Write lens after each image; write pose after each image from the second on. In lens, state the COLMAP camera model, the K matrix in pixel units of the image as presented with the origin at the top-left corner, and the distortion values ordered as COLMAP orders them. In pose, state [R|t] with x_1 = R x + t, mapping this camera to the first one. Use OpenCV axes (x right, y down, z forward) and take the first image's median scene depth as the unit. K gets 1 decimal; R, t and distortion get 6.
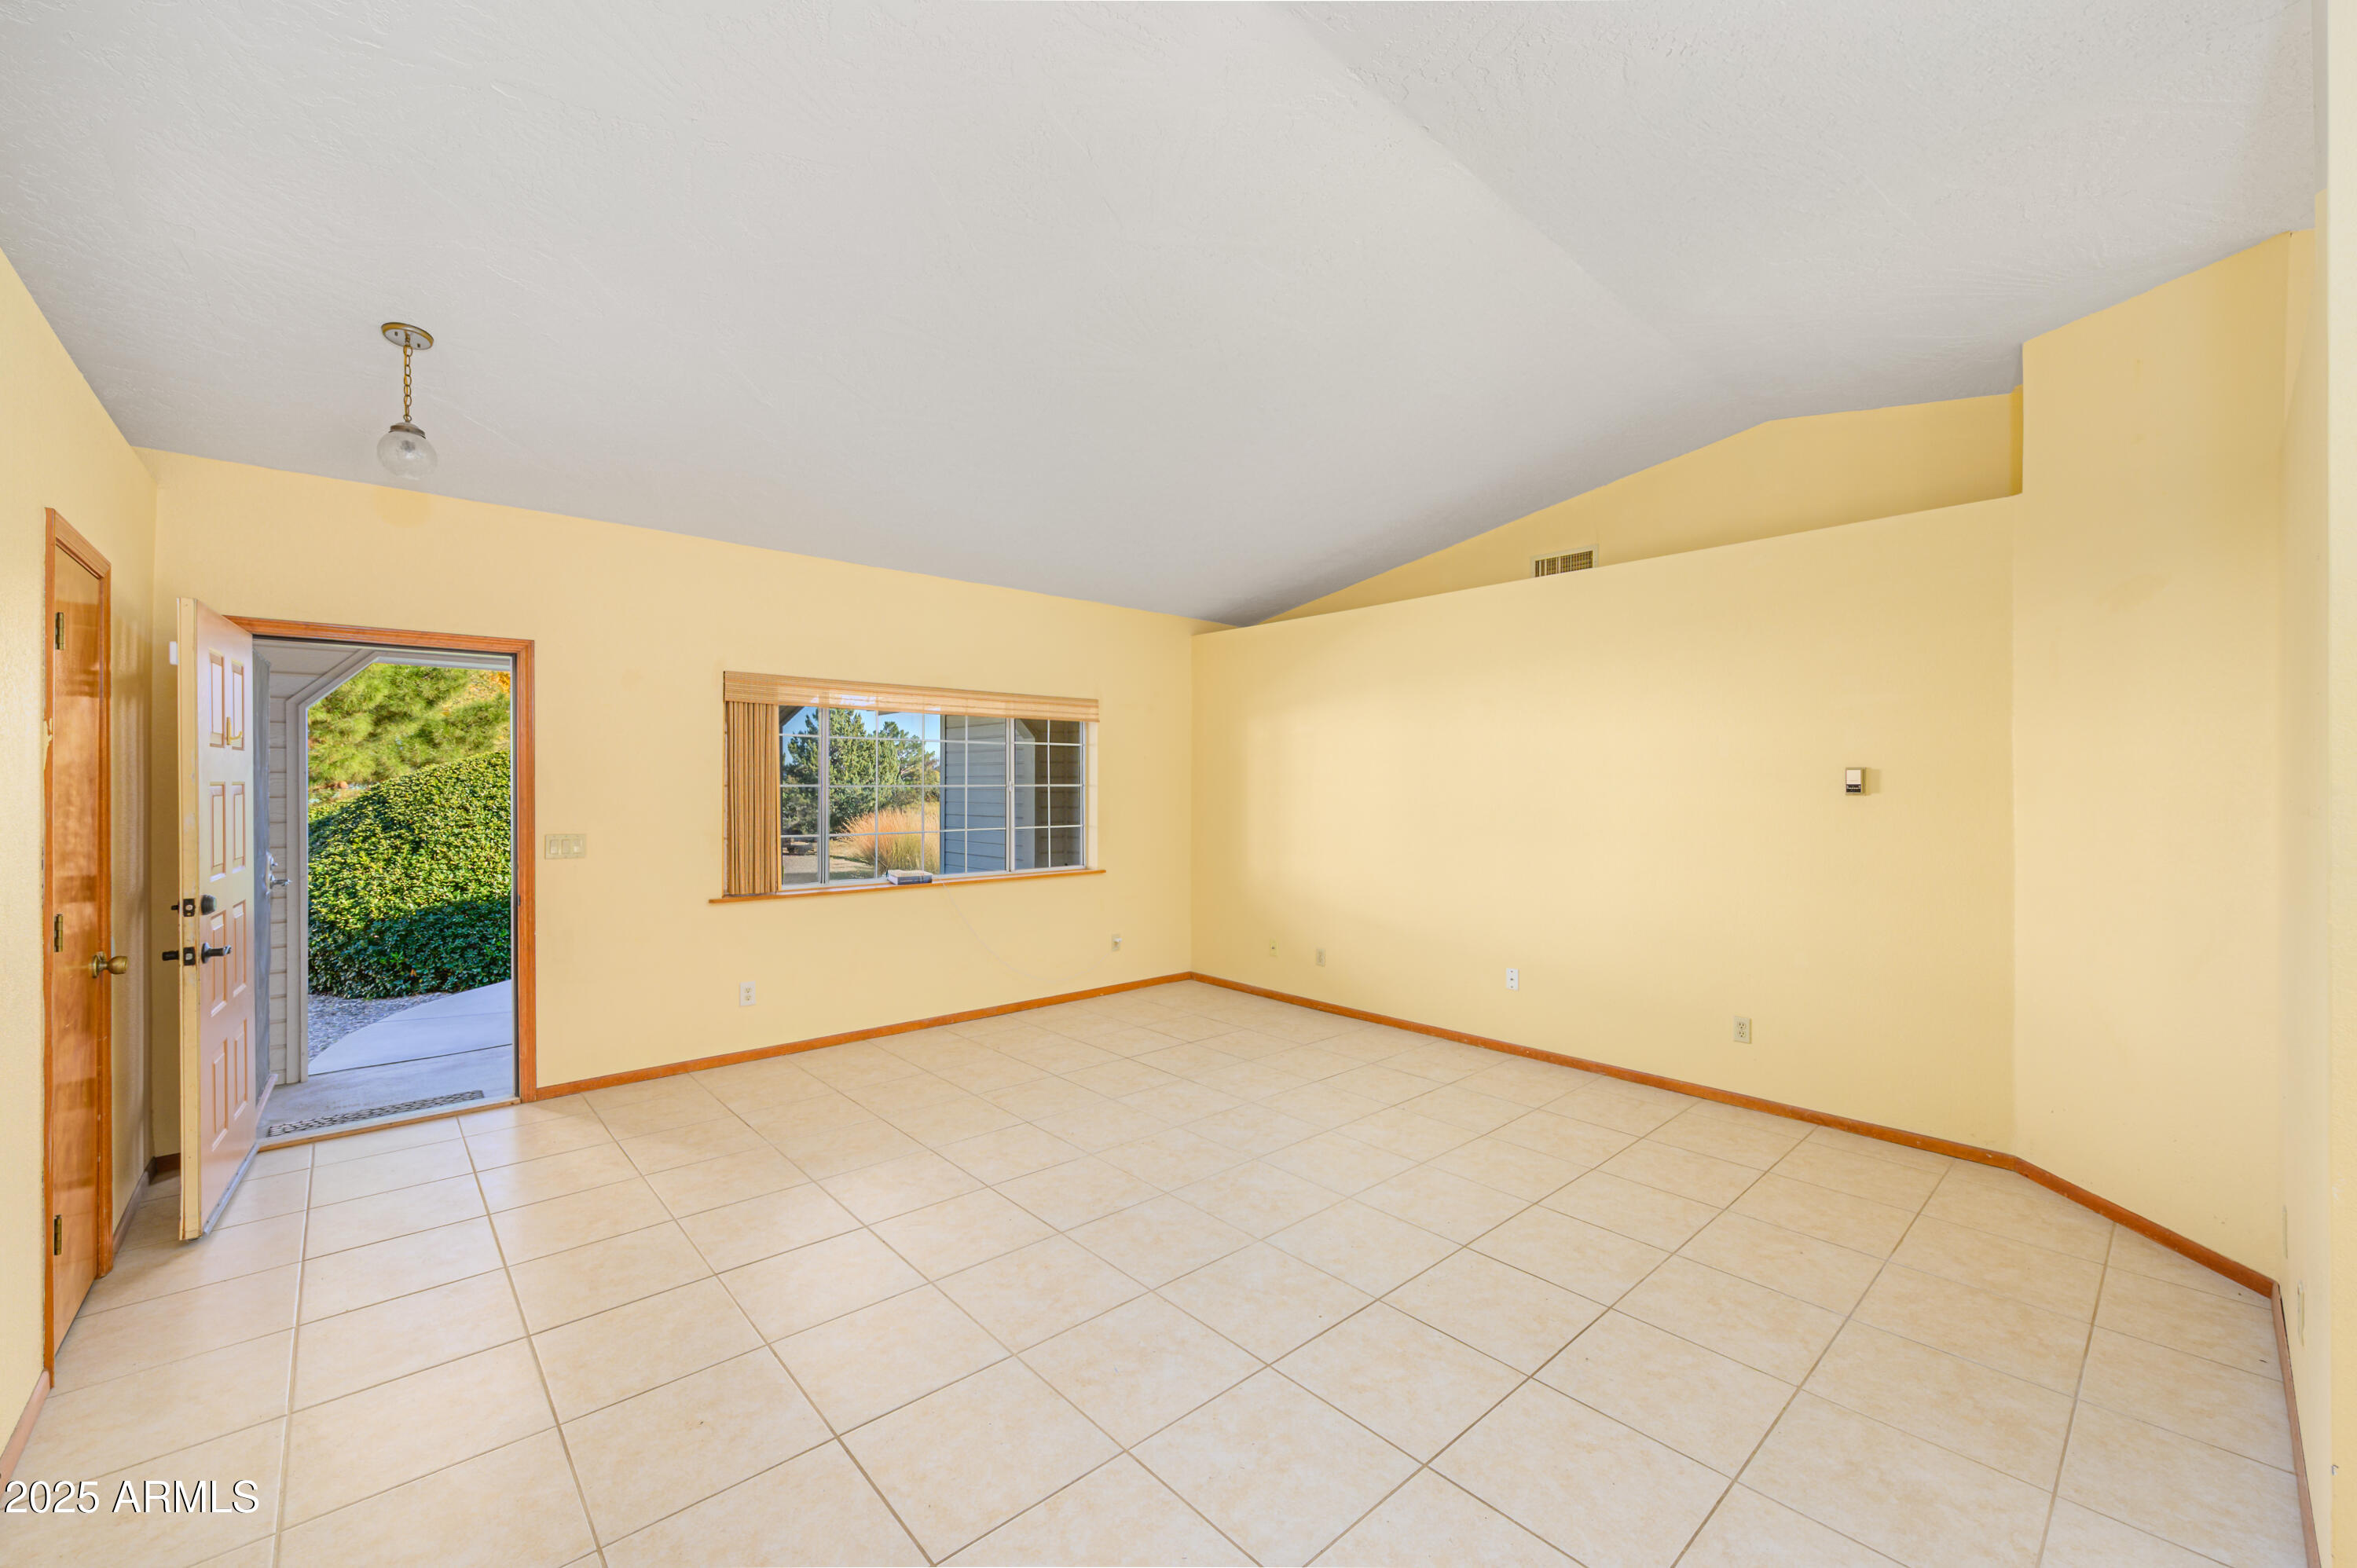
lens RADIAL K [[931.0, 0, 1179.6], [0, 931.0, 782.4], [0, 0, 1]] dist [-0.002476, 0.000128]
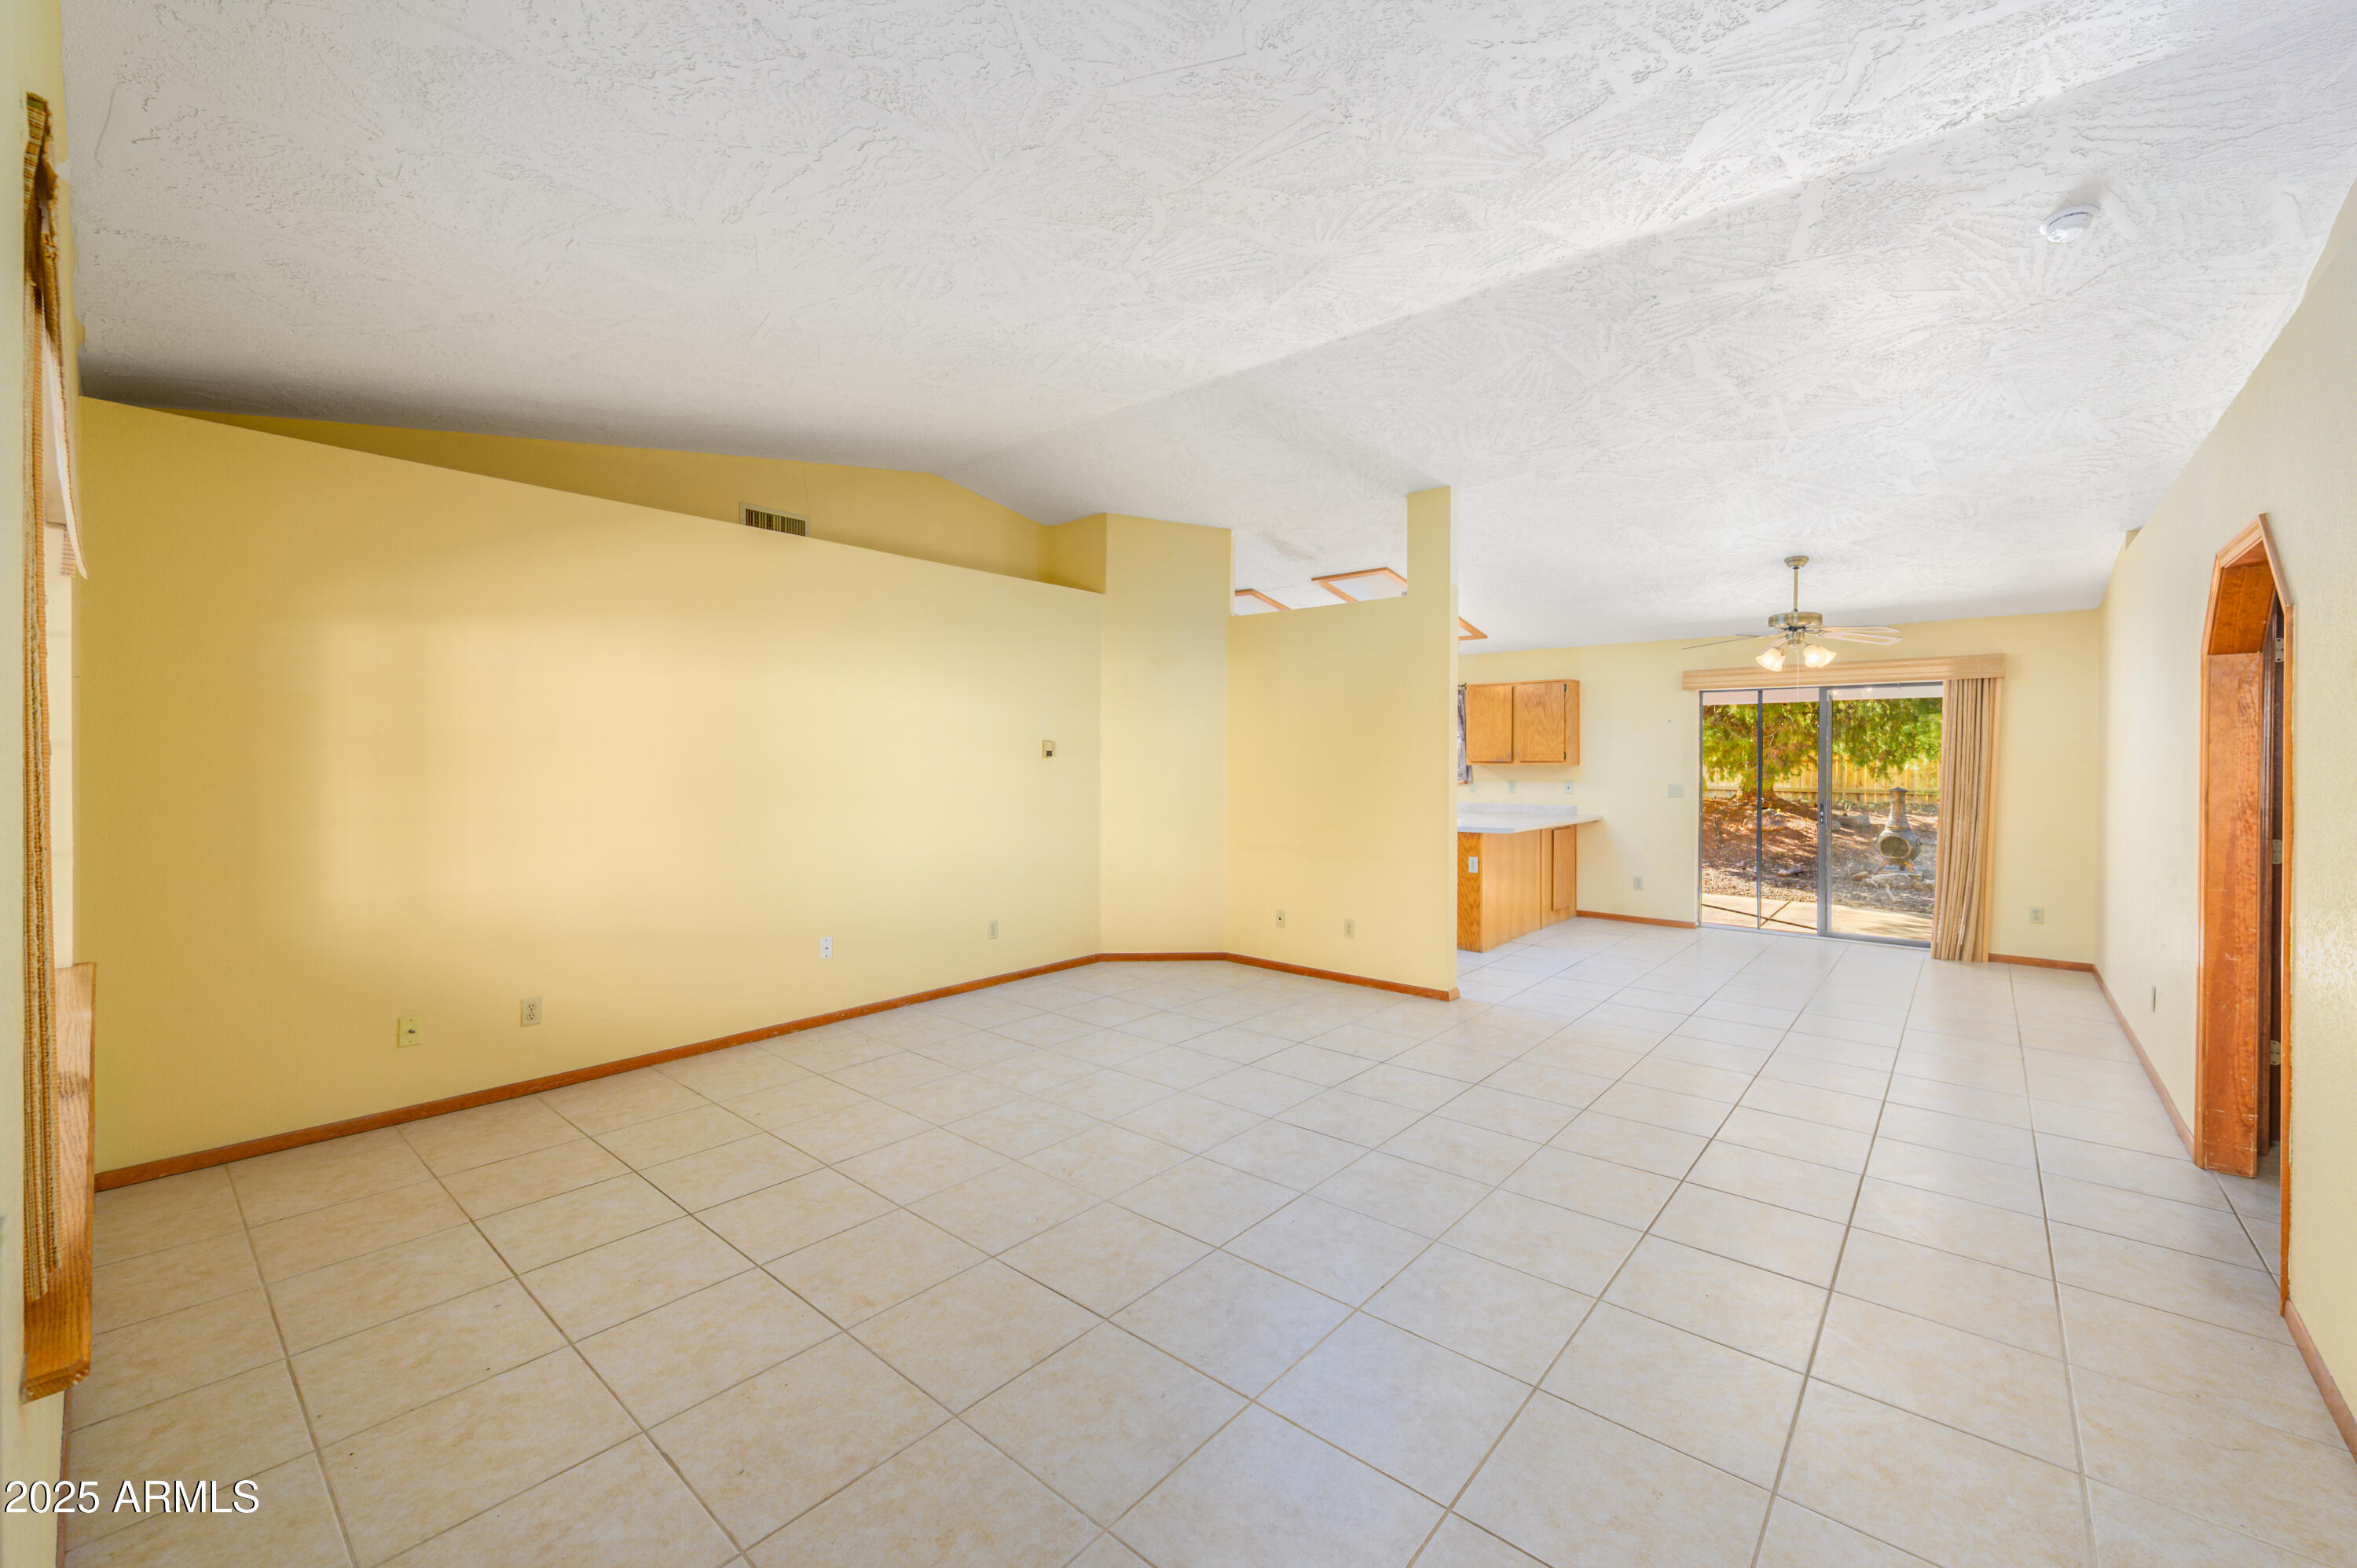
lens RADIAL K [[931.0, 0, 1178.6], [0, 931.0, 777.4], [0, 0, 1]] dist [-0.002476, 0.000128]
pose [[-0.131378, -0.024026, 0.991041, -0.793640], [-0.003402, 0.999711, 0.023786, 0.009080], [-0.991326, -0.000247, -0.131422, 0.920086]]
